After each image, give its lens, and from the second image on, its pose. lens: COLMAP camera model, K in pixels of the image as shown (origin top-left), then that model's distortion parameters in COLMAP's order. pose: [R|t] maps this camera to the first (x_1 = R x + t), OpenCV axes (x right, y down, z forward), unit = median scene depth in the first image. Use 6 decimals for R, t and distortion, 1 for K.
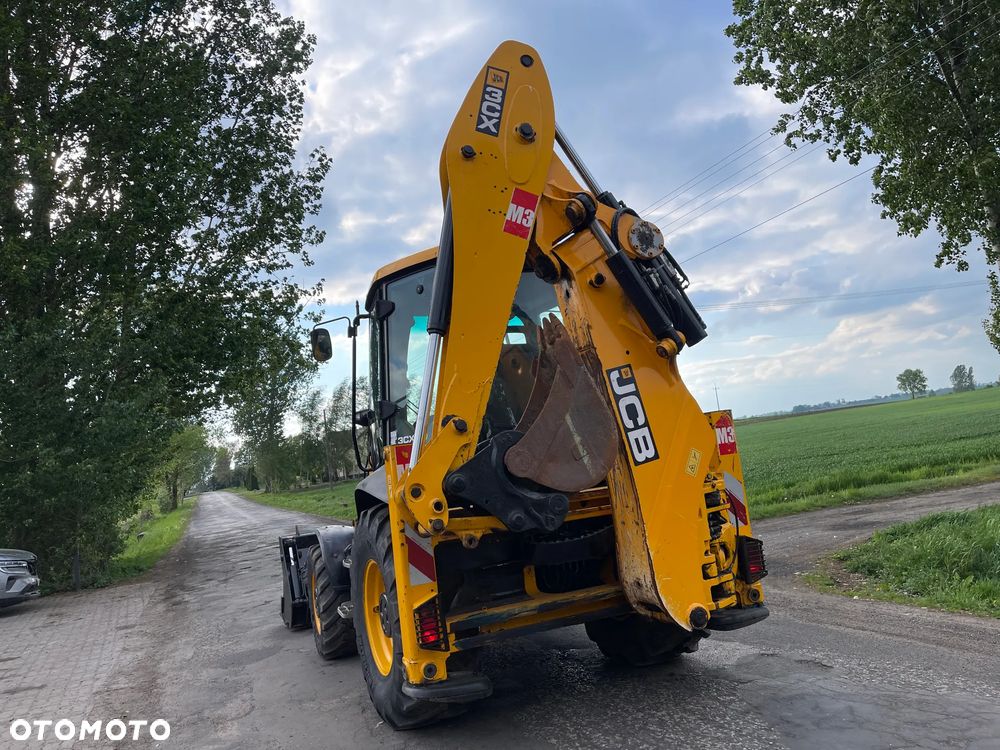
lens RADIAL K [[750.8, 0, 494.8], [0, 750.8, 376.1], [0, 0, 1]] dist [0.084459, -0.105323]
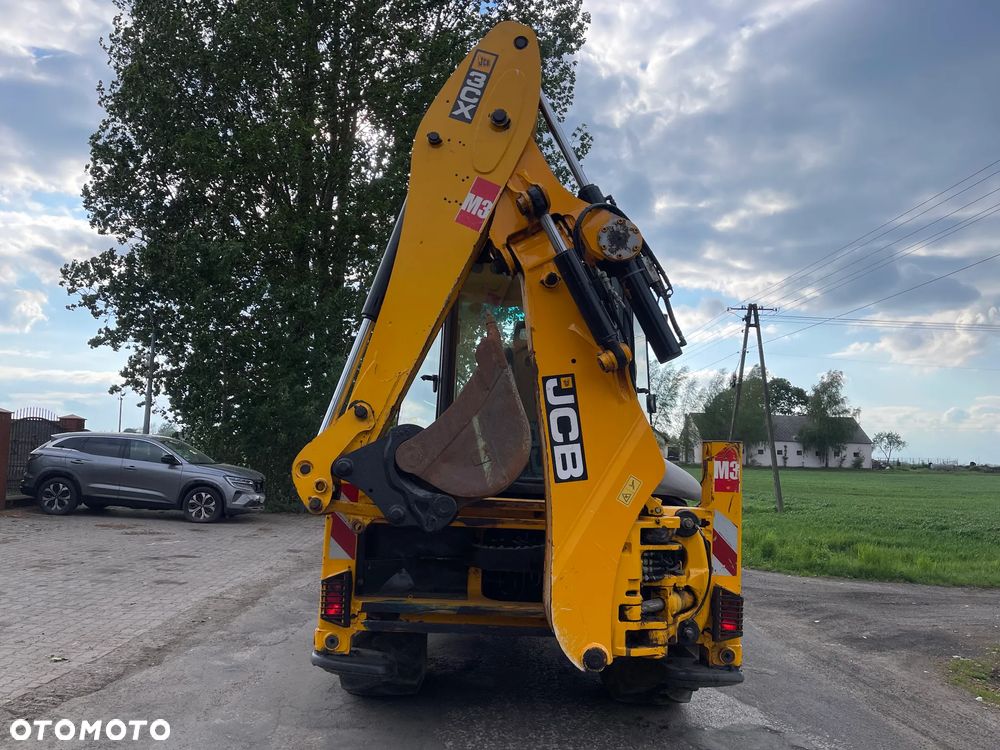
lens RADIAL K [[758.1, 0, 498.1], [0, 758.1, 381.0], [0, 0, 1]] dist [0.085659, -0.118885]
pose [[0.926693, 0.129887, -0.352660, 0.416747], [-0.120456, 0.991525, 0.048662, -0.040720], [0.355992, -0.002614, 0.934485, 0.095927]]
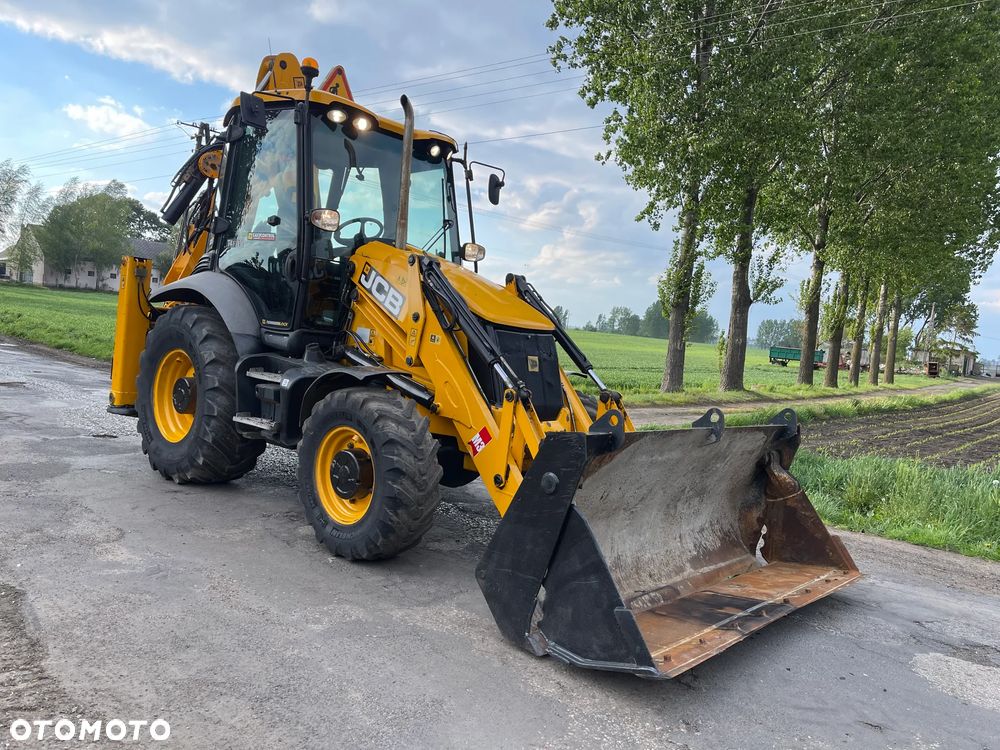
lens RADIAL K [[754.1, 0, 497.4], [0, 754.1, 378.4], [0, 0, 1]] dist [0.083959, -0.098213]
pose [[0.863966, 0.179736, 0.470381, -0.509491], [-0.254601, 0.961851, 0.100105, 0.125365], [-0.434443, -0.206247, 0.876767, 0.186466]]
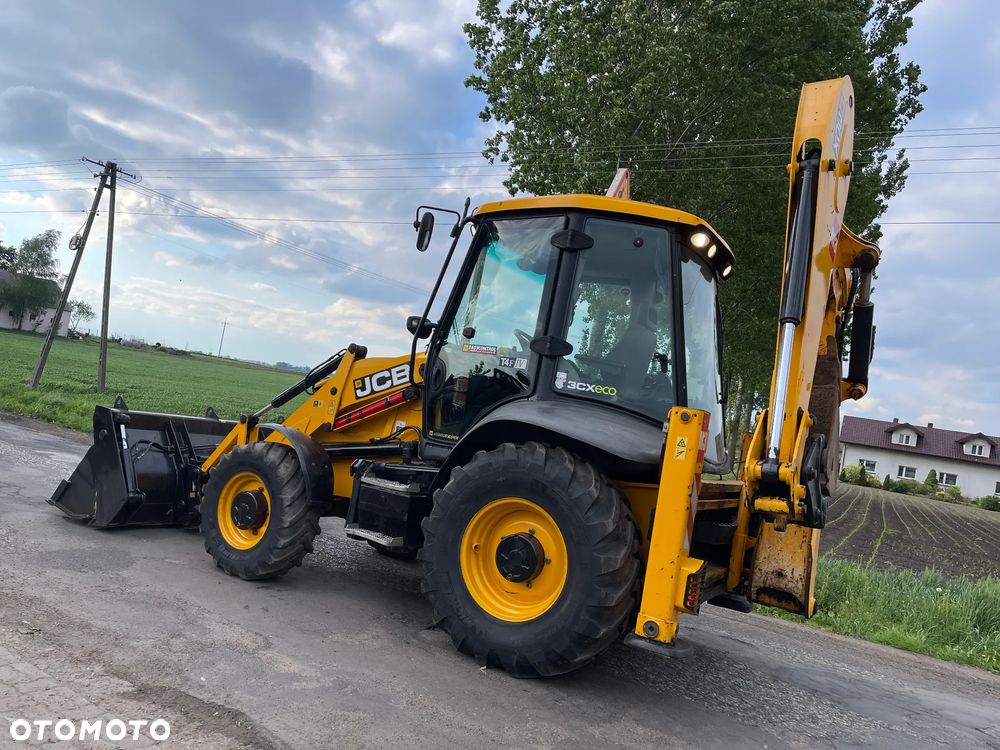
lens RADIAL K [[753.1, 0, 496.6], [0, 753.1, 386.6], [0, 0, 1]] dist [0.089814, -0.105916]
pose [[0.748099, 0.275677, 0.603615, -0.911824], [-0.328116, 0.944316, -0.024623, 0.168889], [-0.576791, -0.179635, 0.796896, 0.352601]]
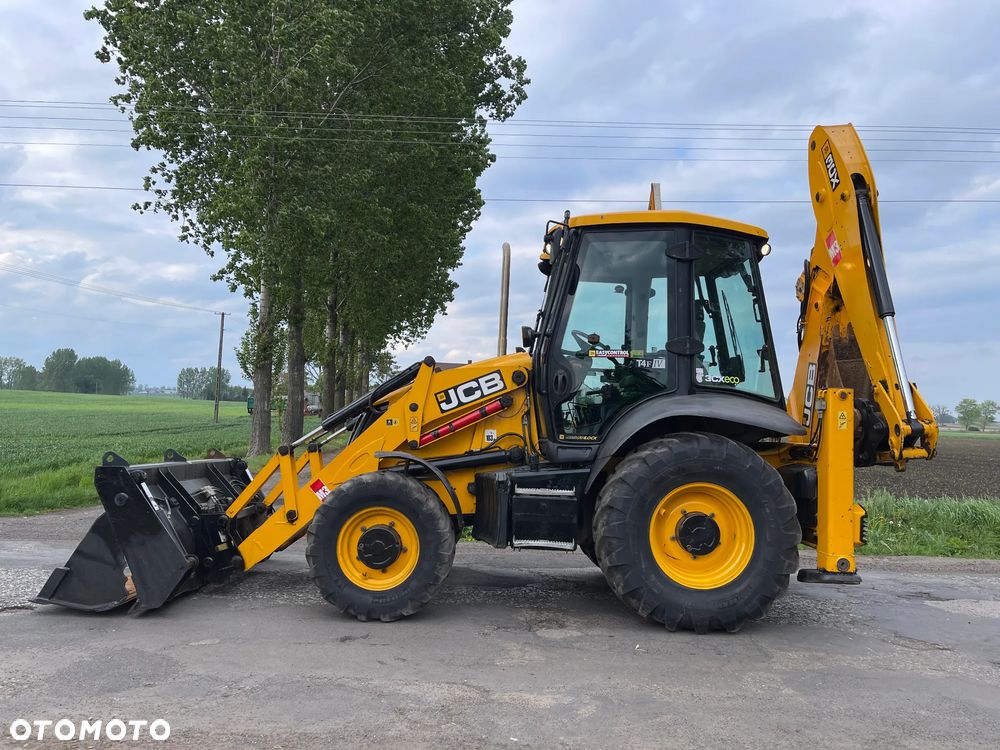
lens RADIAL K [[754.1, 0, 497.4], [0, 754.1, 378.4], [0, 0, 1]] dist [0.083959, -0.098213]
pose [[0.346229, 0.182932, 0.920142, -1.372361], [-0.180379, 0.975485, -0.126062, 0.309828], [-0.920646, -0.122329, 0.370738, 0.962683]]
